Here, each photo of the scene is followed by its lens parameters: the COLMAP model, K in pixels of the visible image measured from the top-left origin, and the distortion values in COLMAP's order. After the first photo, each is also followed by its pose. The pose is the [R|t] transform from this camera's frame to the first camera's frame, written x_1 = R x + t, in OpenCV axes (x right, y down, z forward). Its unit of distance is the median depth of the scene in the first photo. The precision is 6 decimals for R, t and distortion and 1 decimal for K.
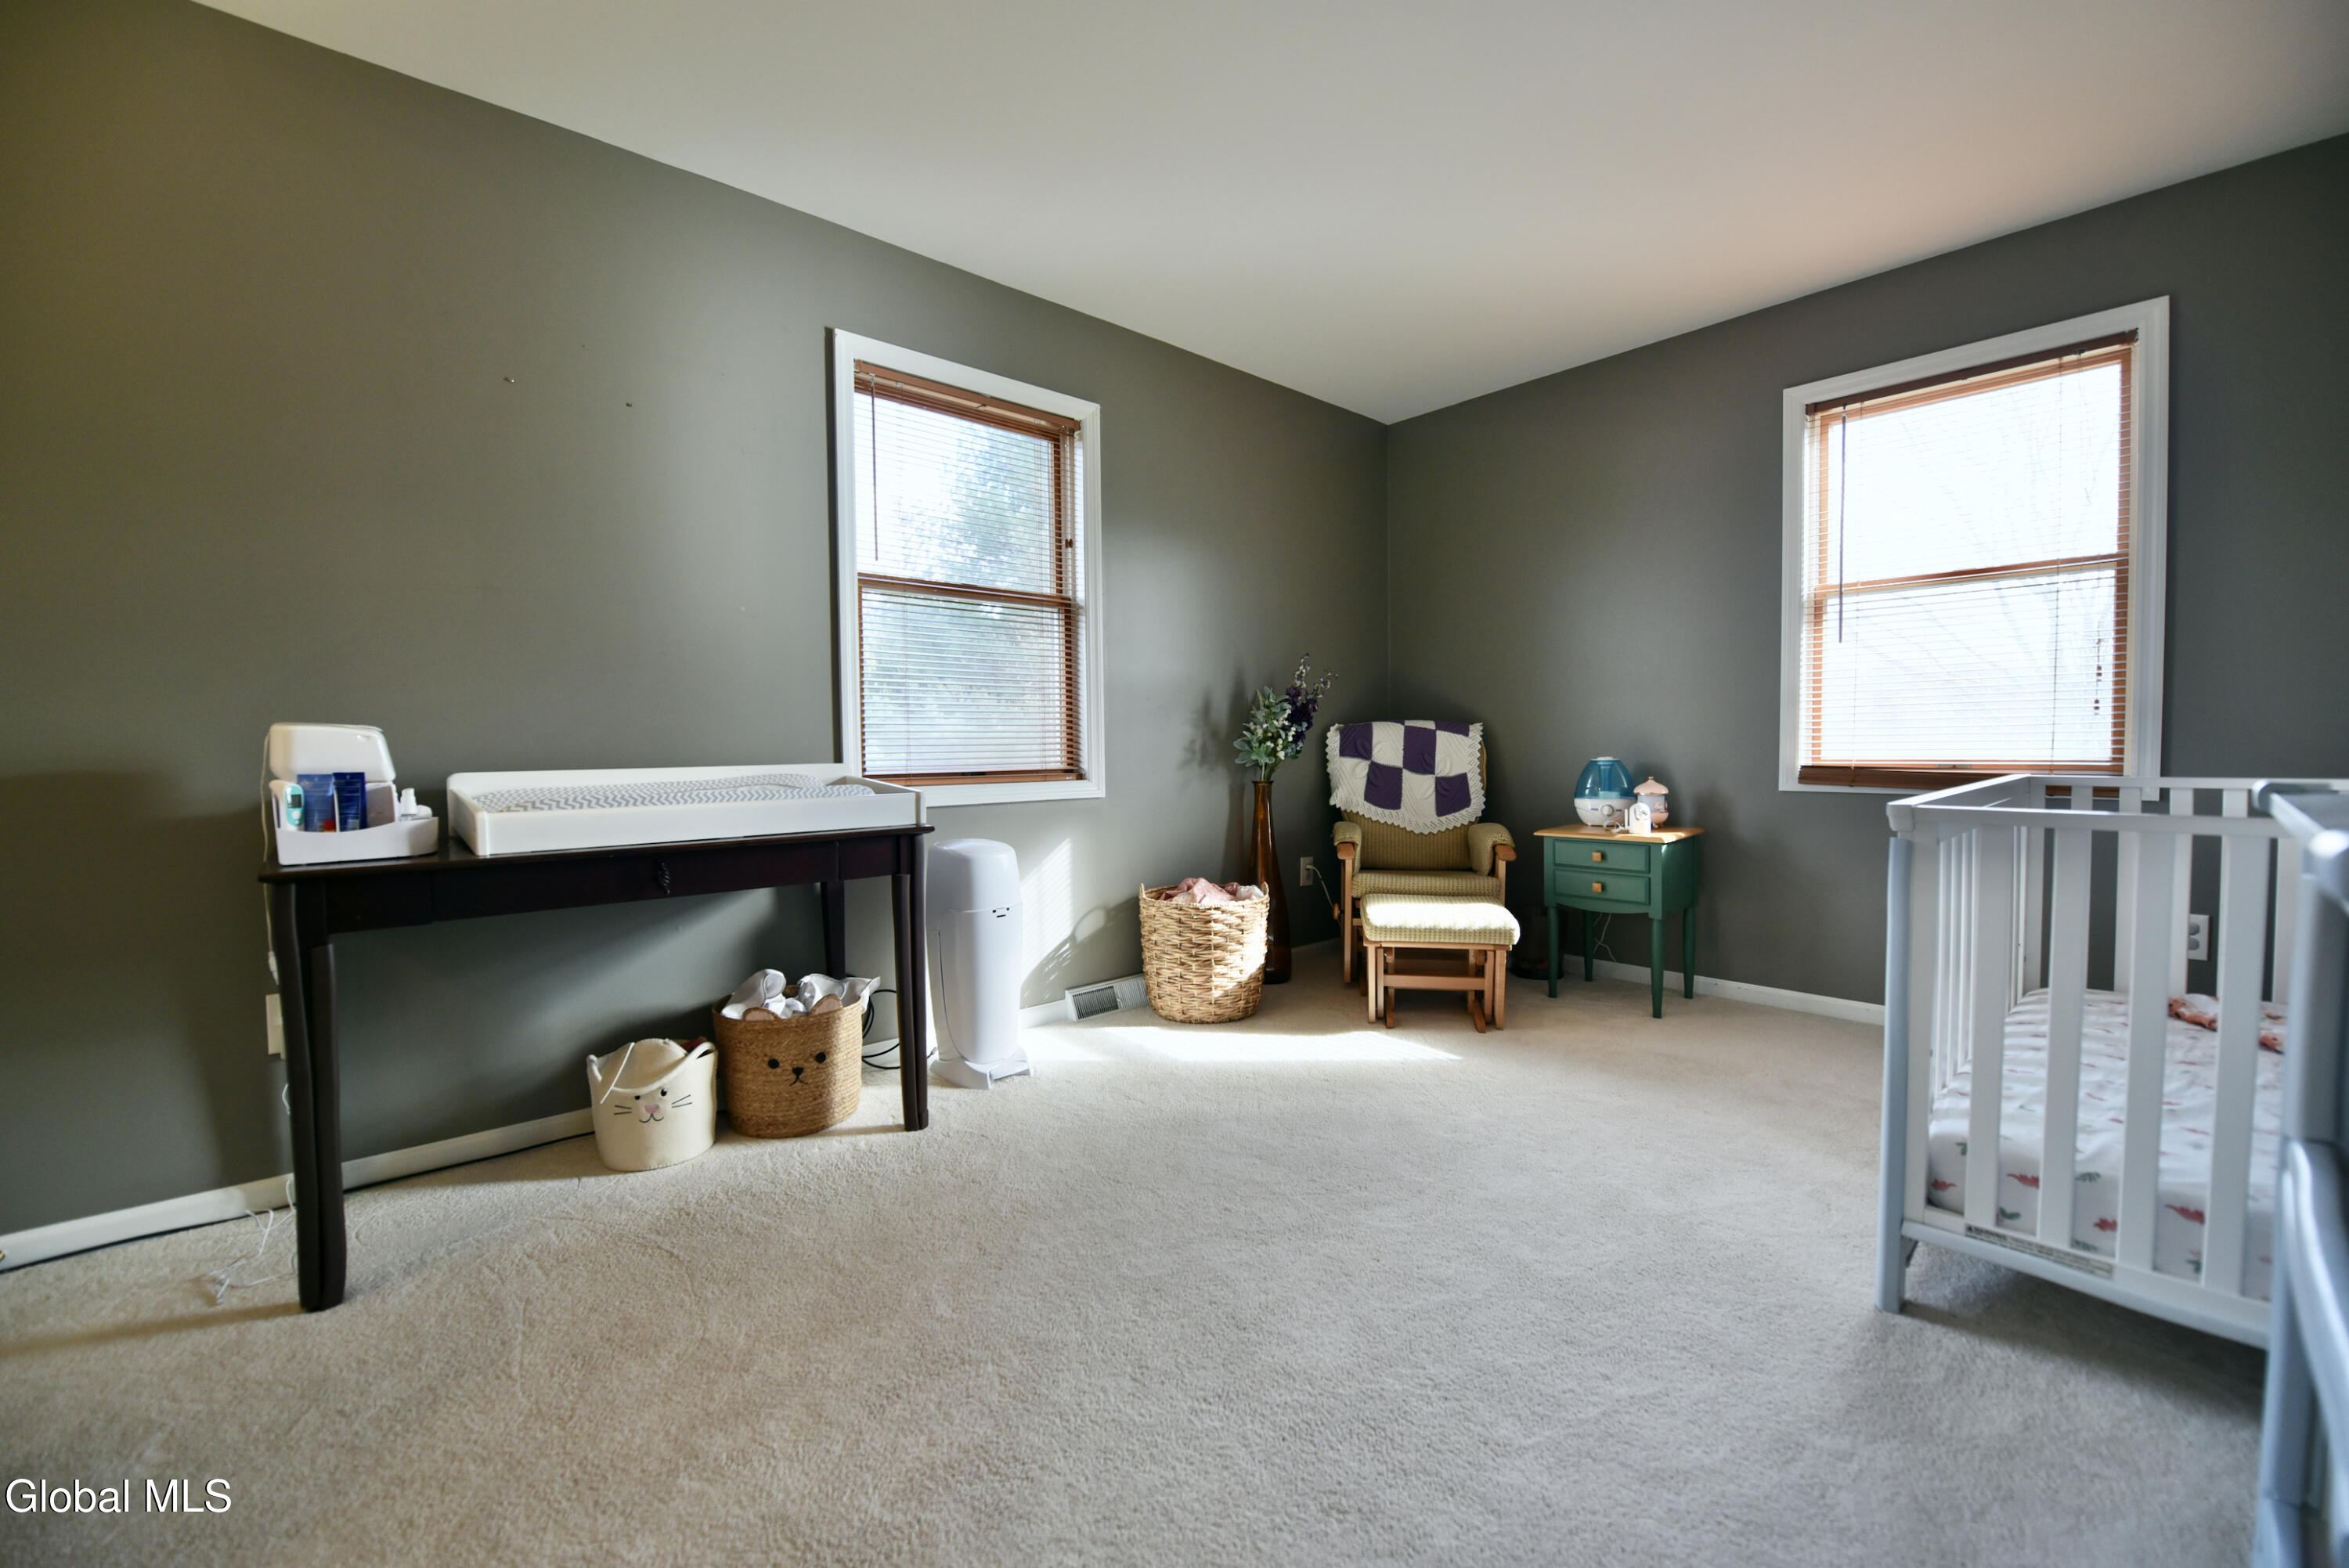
lens RADIAL K [[942.4, 0, 1177.5], [0, 942.4, 785.4], [0, 0, 1]] dist [-0.015211, -0.002945]
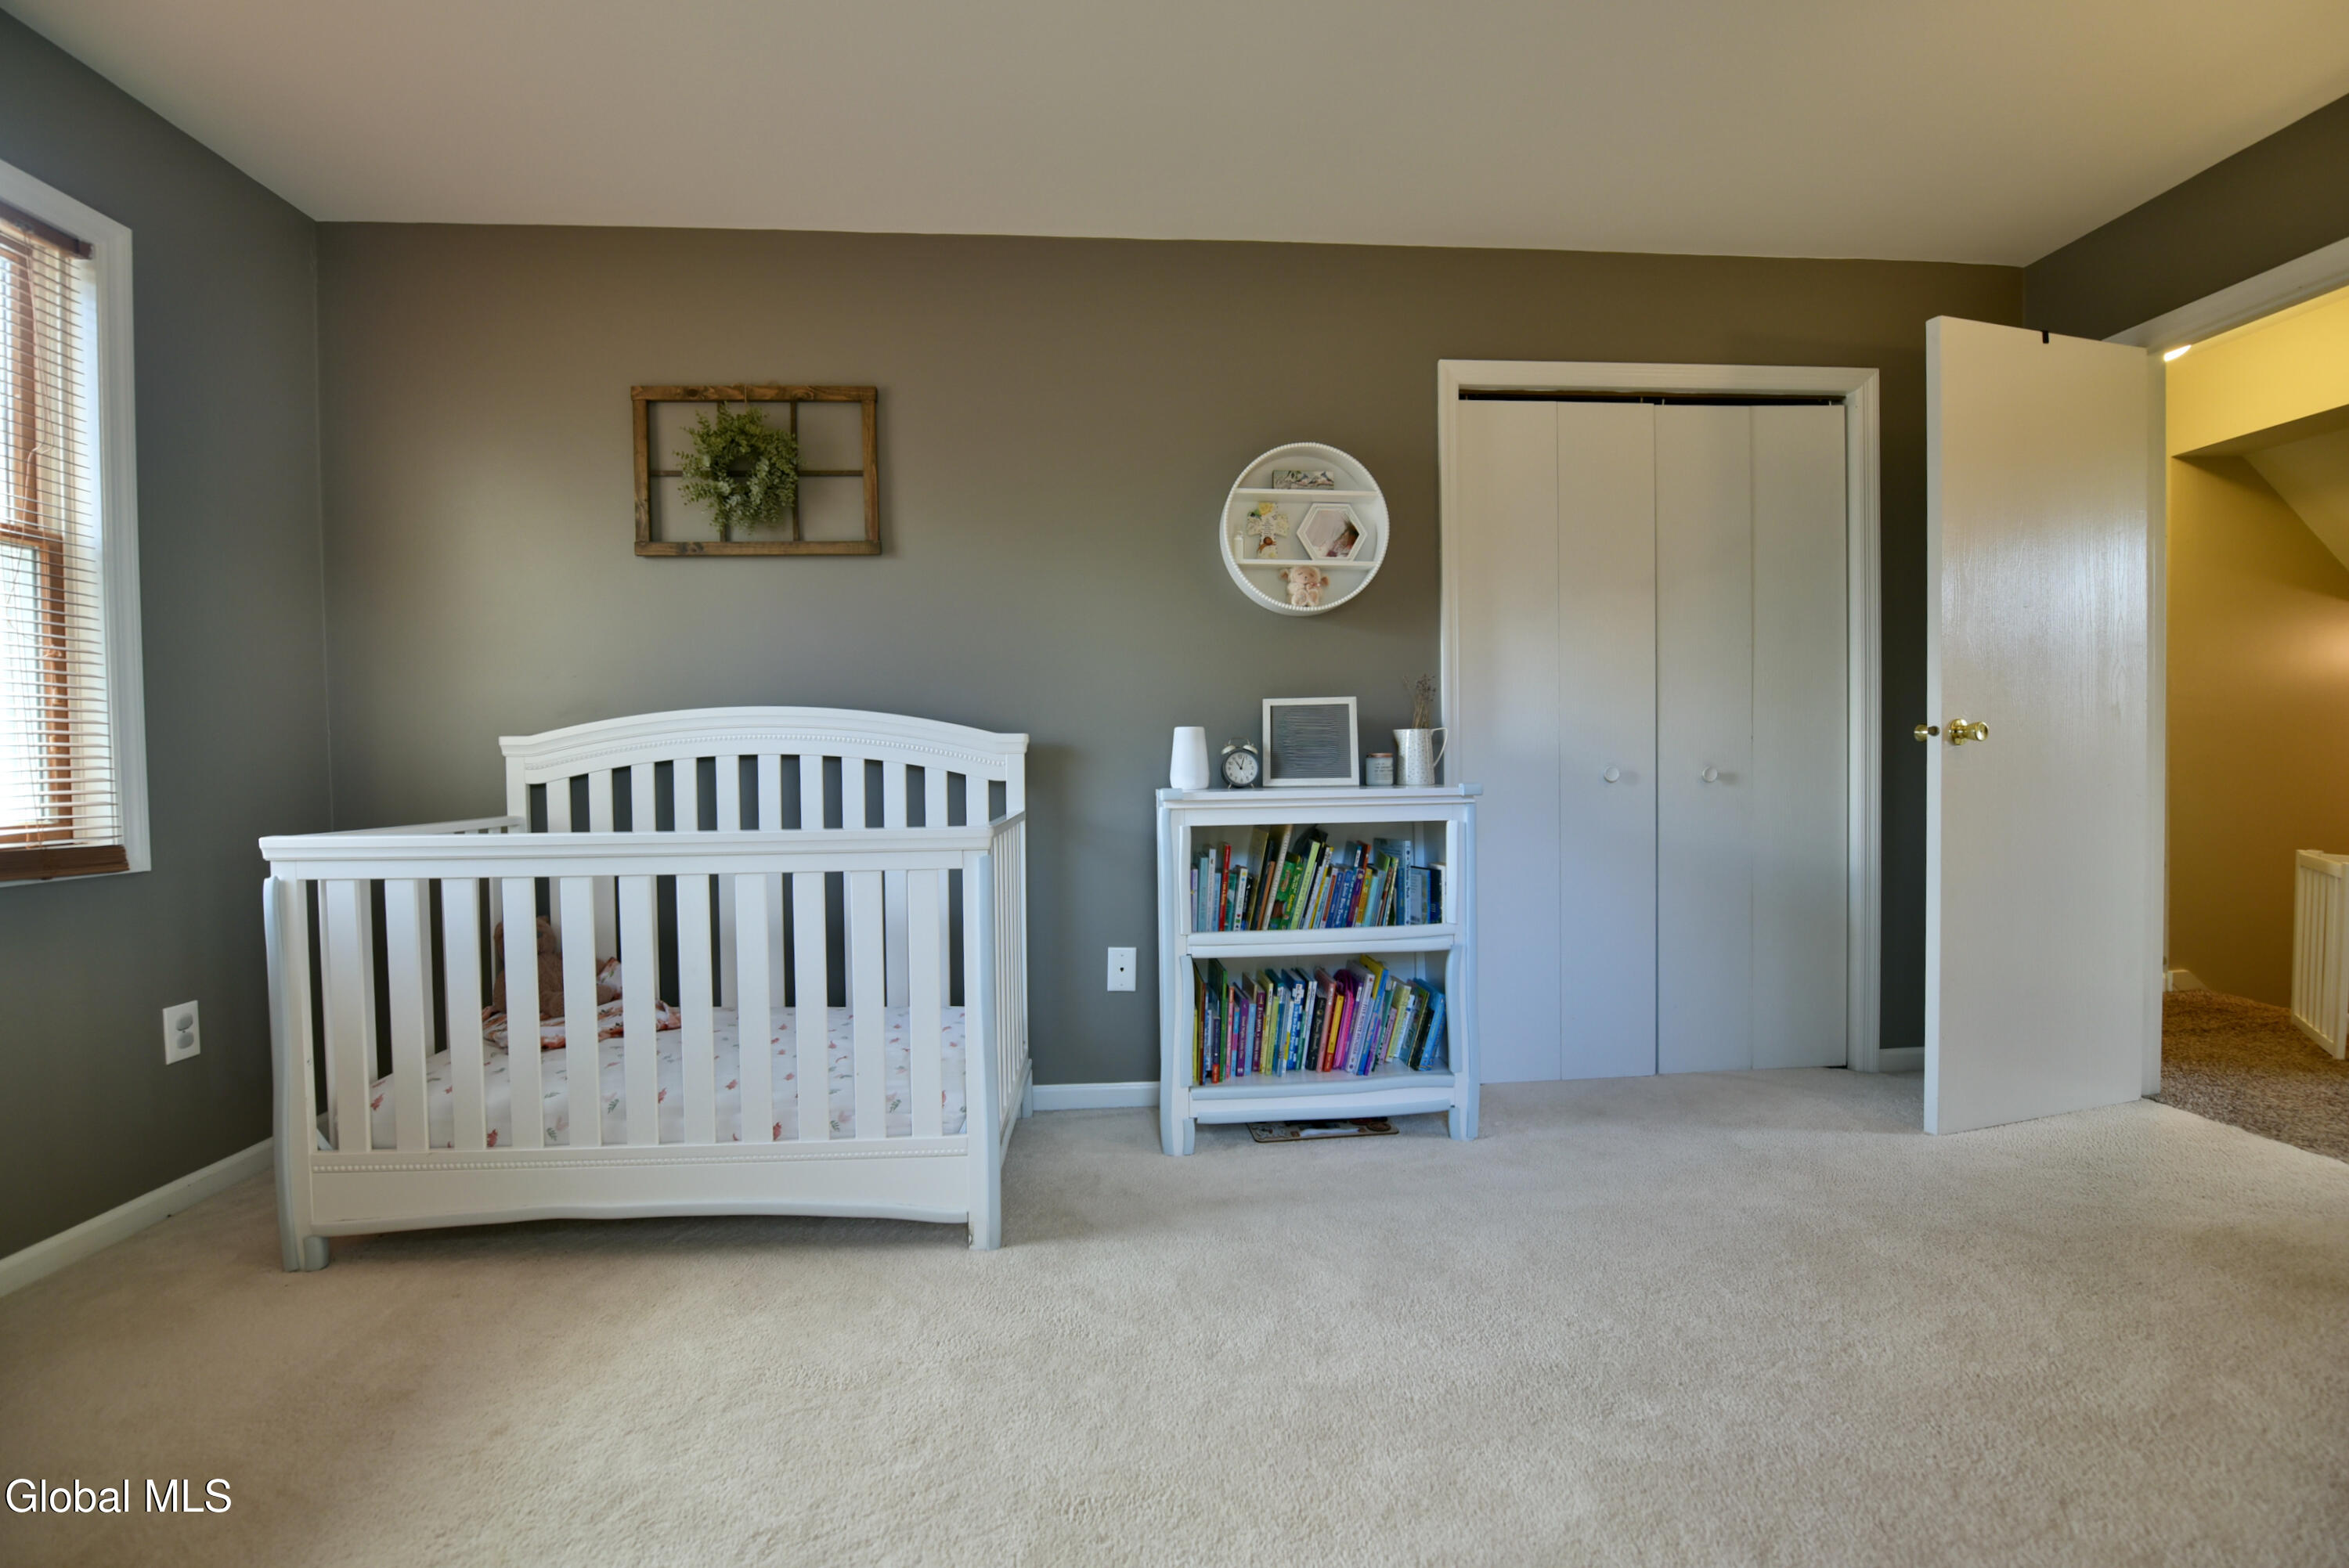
lens RADIAL K [[942.4, 0, 1177.5], [0, 942.4, 785.4], [0, 0, 1]] dist [-0.015211, -0.002945]
pose [[-0.790235, 0.006415, 0.612770, -0.086712], [0.048674, 0.997443, 0.052328, -0.040185], [-0.610868, 0.071178, -0.788527, 0.855070]]
